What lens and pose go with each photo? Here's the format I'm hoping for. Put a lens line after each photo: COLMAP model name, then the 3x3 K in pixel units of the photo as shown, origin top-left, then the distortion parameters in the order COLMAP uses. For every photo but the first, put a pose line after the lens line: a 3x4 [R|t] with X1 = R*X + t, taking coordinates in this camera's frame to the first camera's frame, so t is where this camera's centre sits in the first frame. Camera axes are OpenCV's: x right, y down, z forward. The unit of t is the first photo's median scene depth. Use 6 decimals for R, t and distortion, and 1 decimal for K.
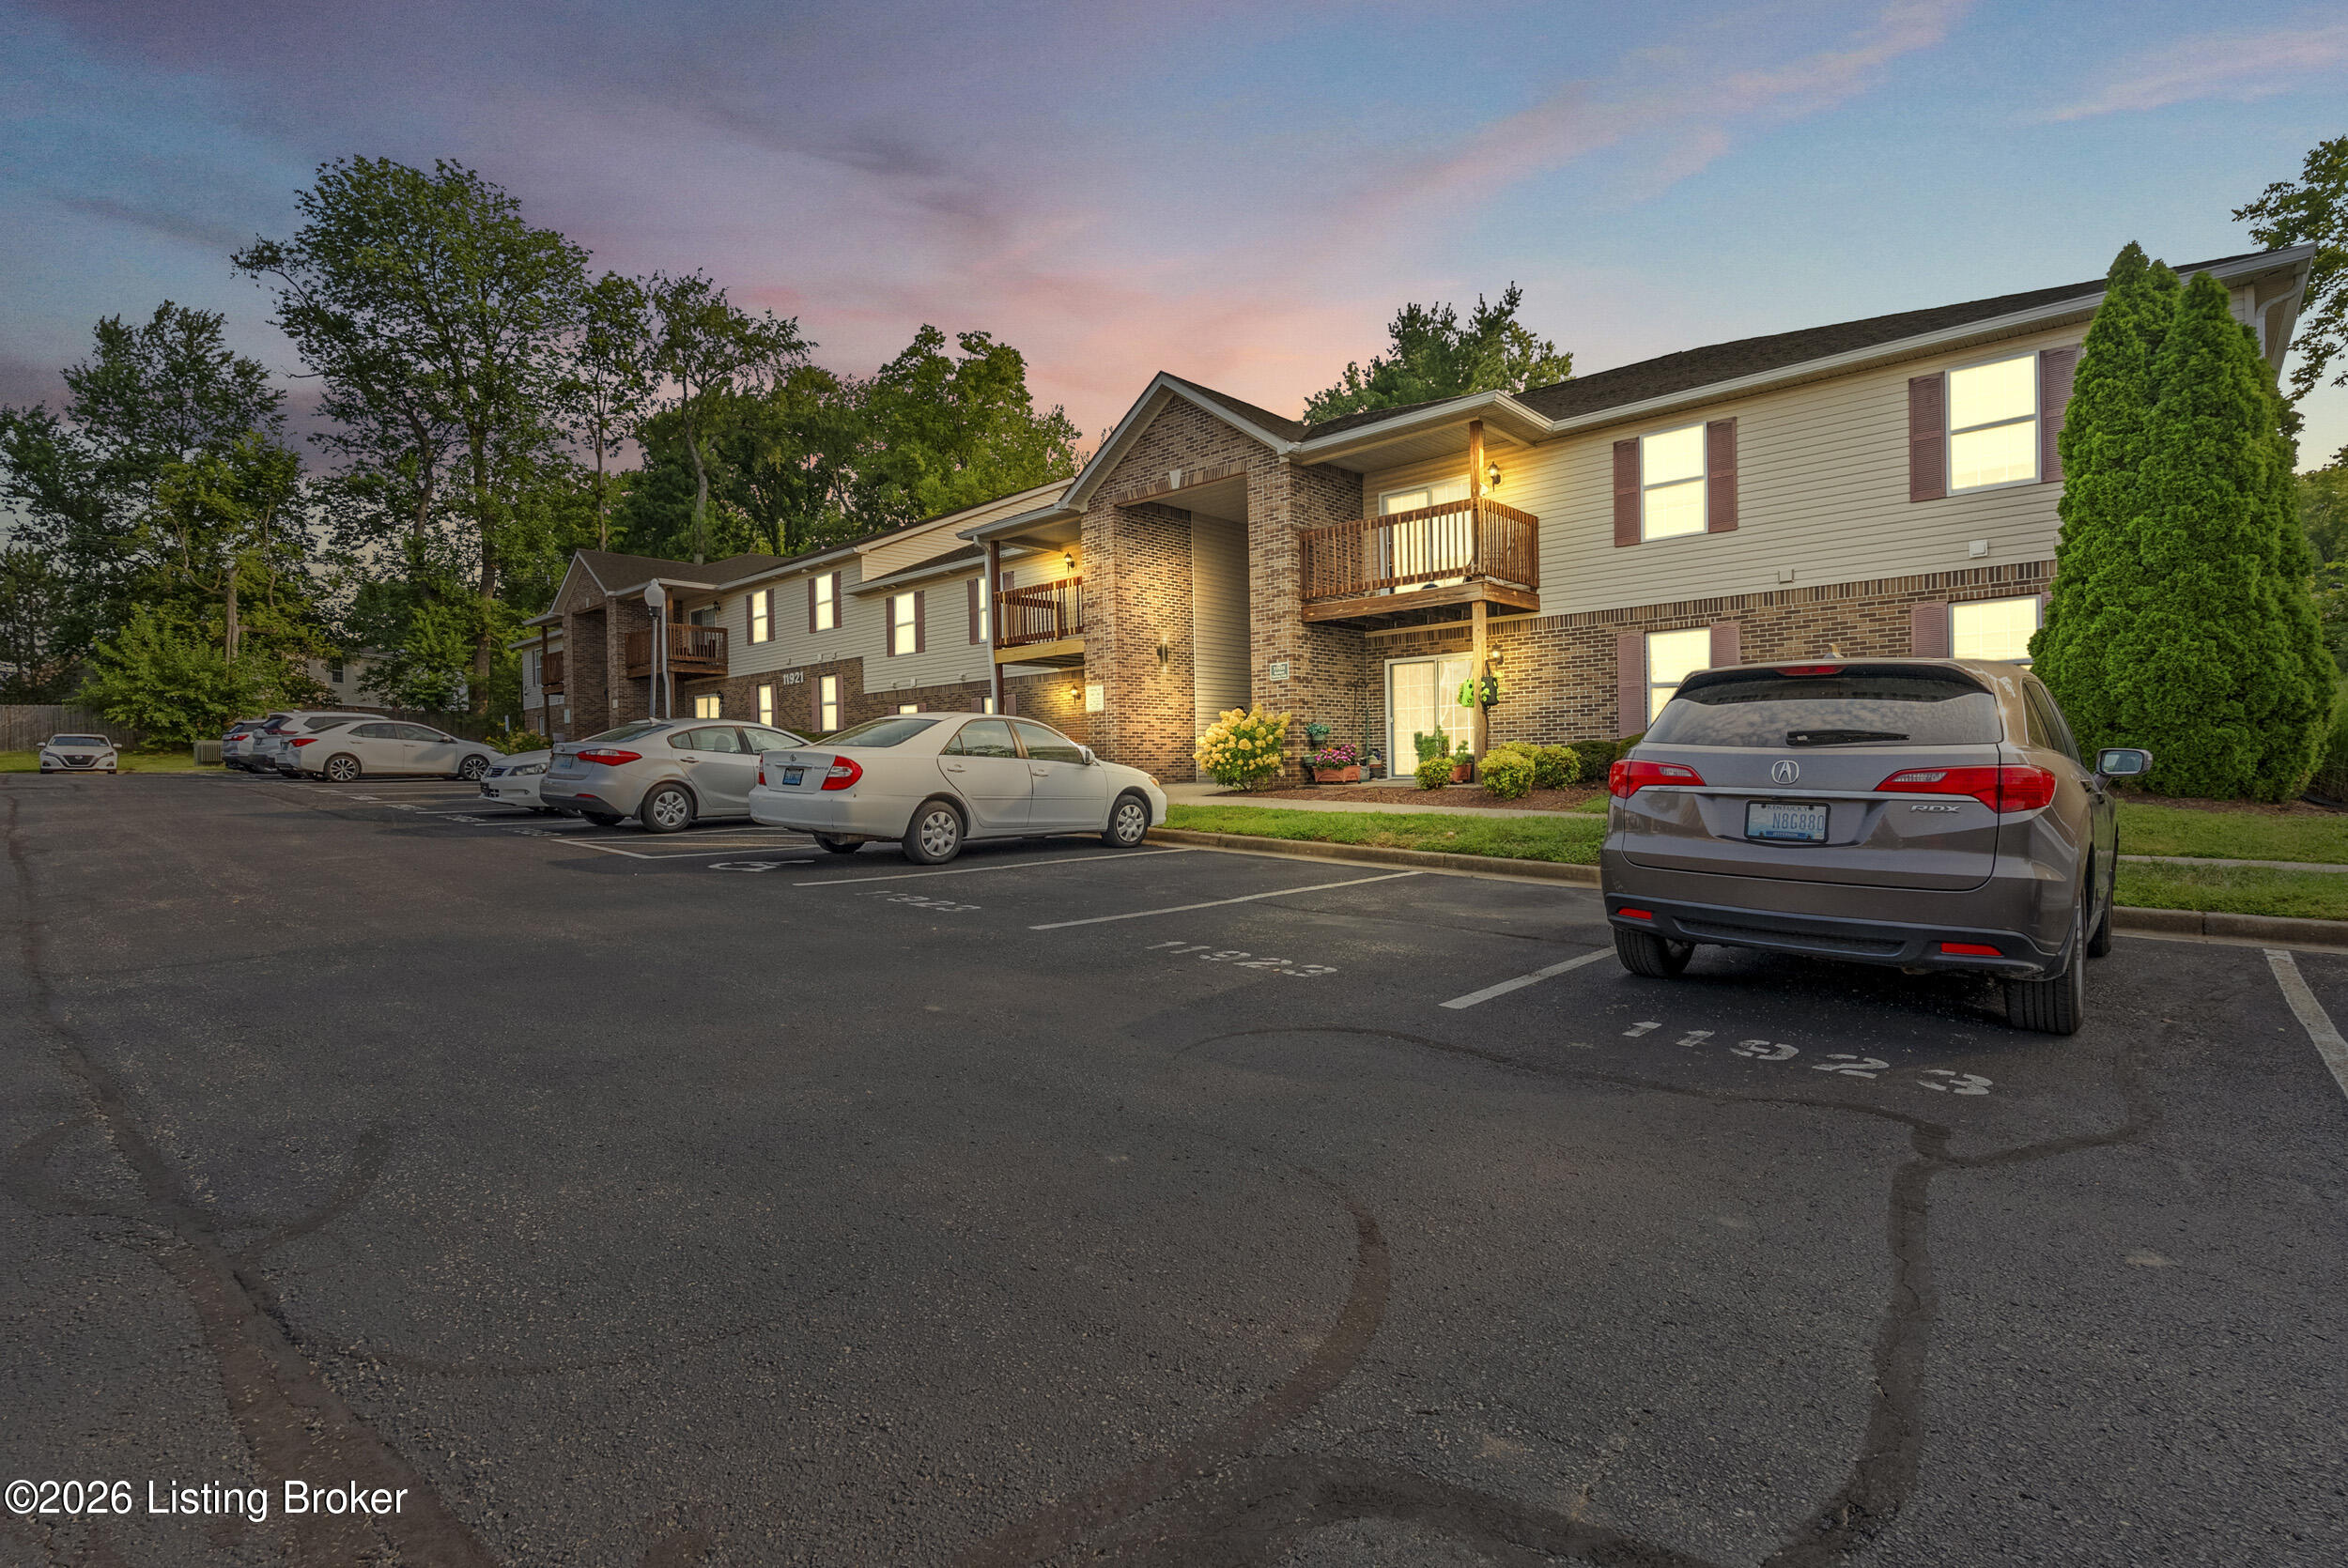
lens RADIAL K [[1063.2, 0, 1171.1], [0, 1063.2, 783.4], [0, 0, 1]] dist [-0.010012, 0.001967]
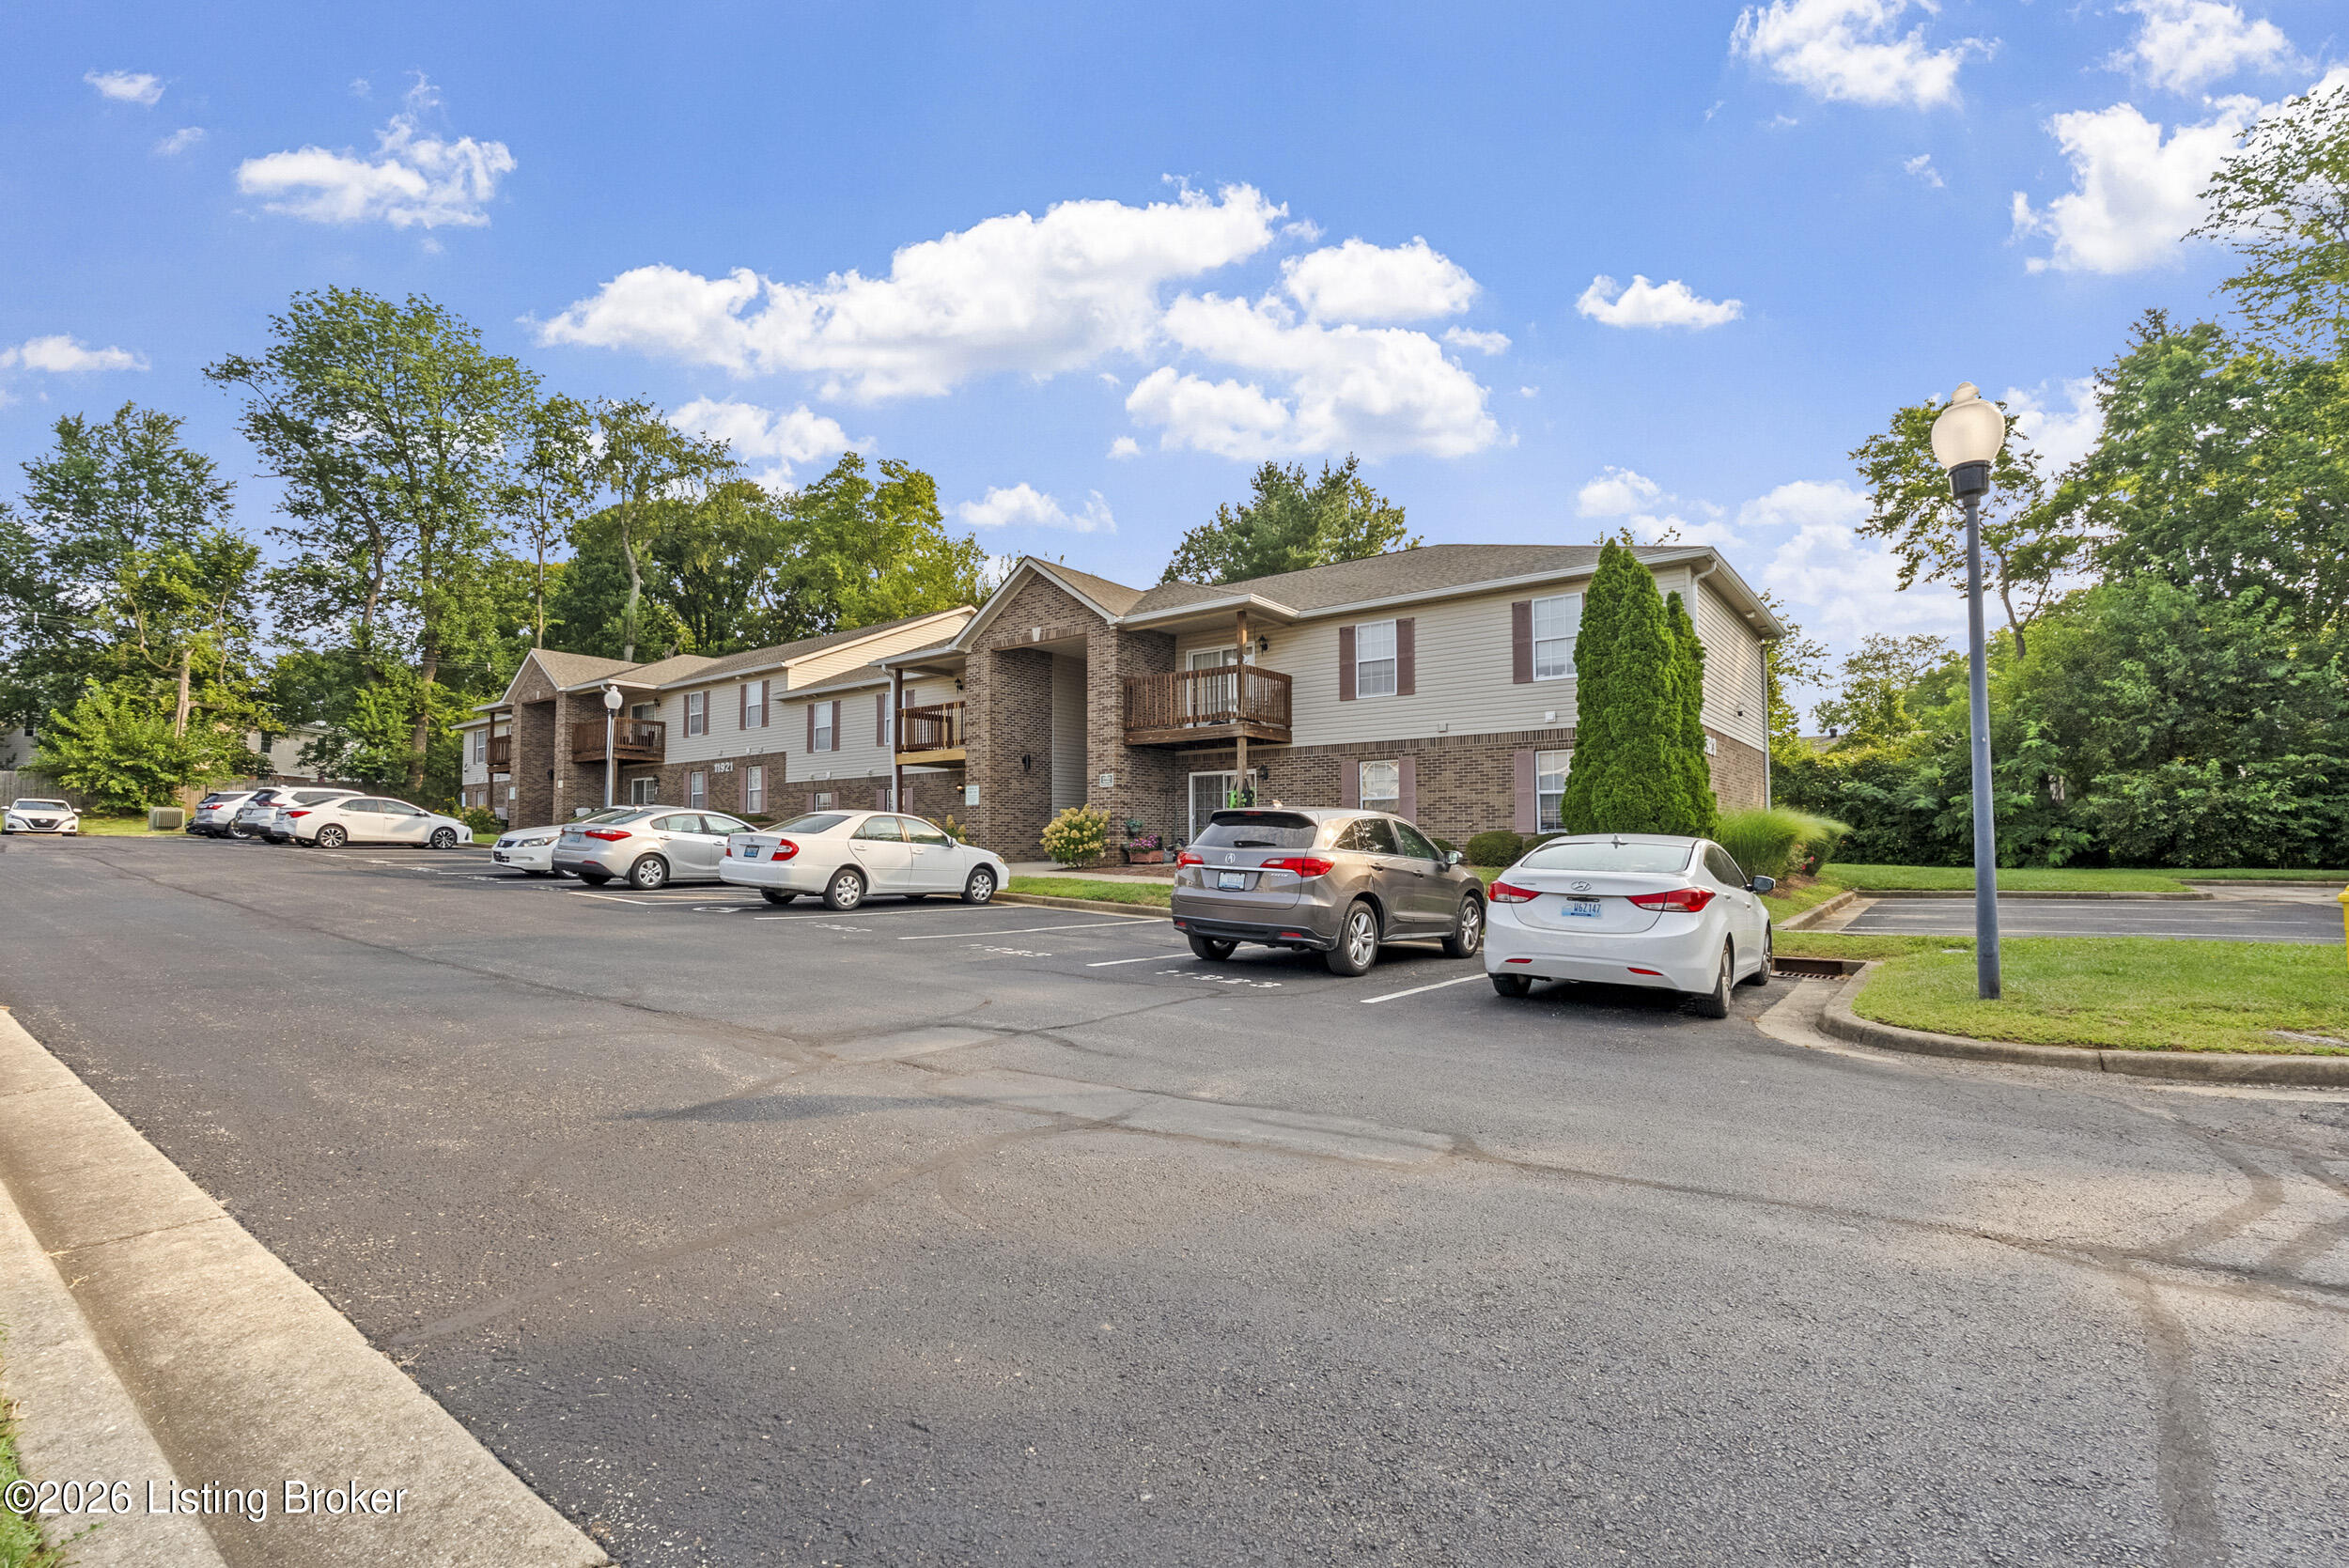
lens RADIAL K [[1063.7, 0, 1200.1], [0, 1063.7, 809.2], [0, 0, 1]] dist [-0.010012, 0.001967]
pose [[0.994144, 0.022726, 0.105650, 0.051179], [-0.017210, 0.998455, -0.052836, 0.001011], [-0.106687, 0.050708, 0.992999, -0.242326]]
